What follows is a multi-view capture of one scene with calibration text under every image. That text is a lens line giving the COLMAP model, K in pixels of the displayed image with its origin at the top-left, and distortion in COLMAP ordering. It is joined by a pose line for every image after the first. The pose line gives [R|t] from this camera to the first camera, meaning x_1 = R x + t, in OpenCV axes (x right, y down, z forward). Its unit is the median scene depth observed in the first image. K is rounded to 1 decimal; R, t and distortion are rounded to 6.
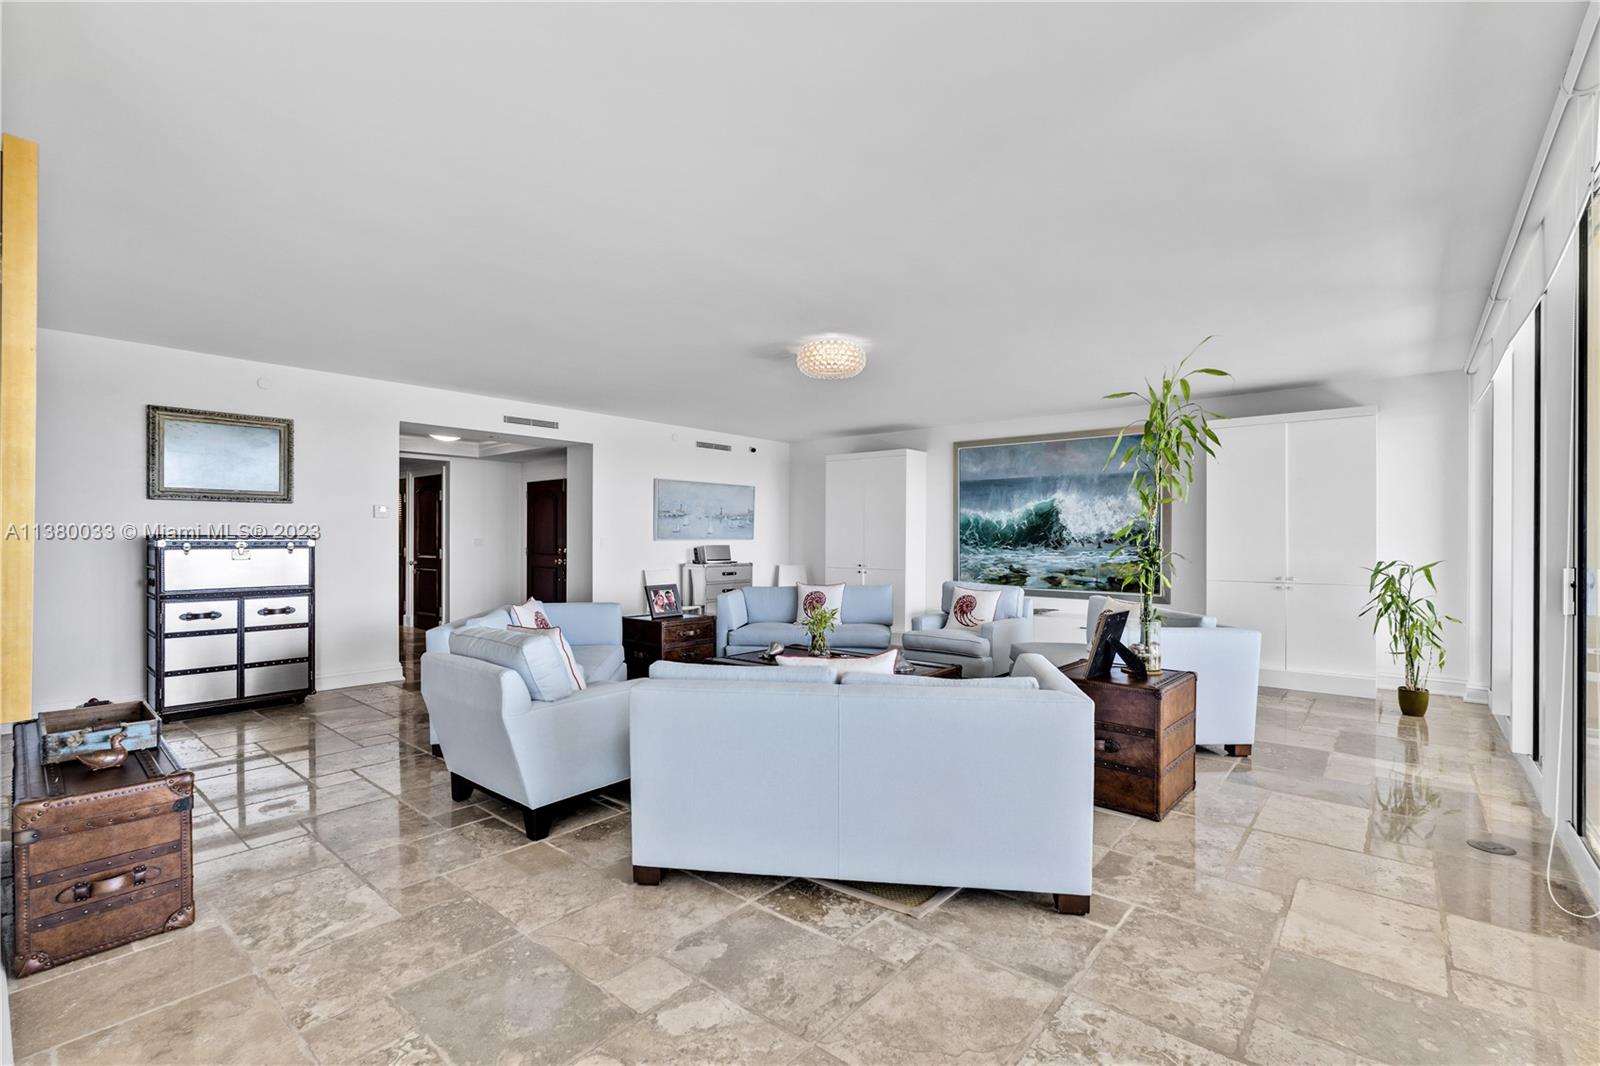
lens RADIAL K [[737.6, 0, 807.9], [0, 737.6, 538.7], [0, 0, 1]] dist [-0.000583, 0.001330]
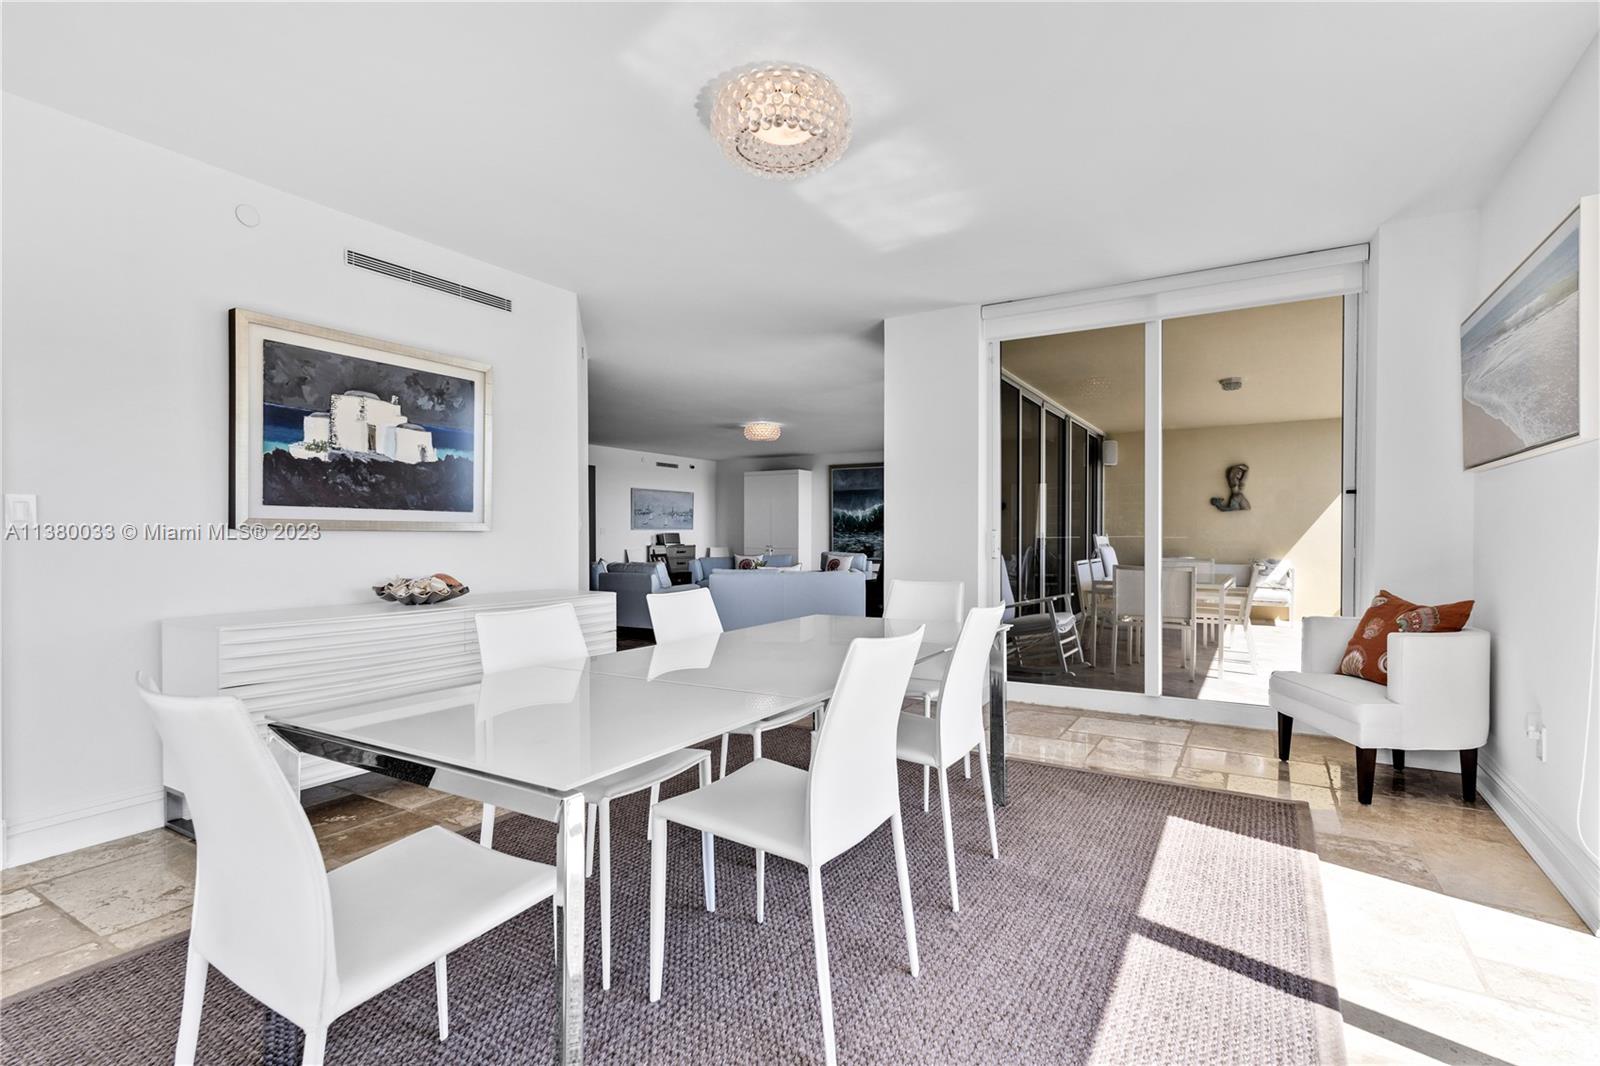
lens RADIAL K [[772.6, 0, 800.0], [0, 772.6, 533.0], [0, 0, 1]] dist [-0.001000, -0.000089]
pose [[0.989255, -0.003613, 0.146156, -0.098354], [0.004059, 0.999988, -0.002752, 0.014799], [-0.146144, 0.003315, 0.989258, -0.583618]]
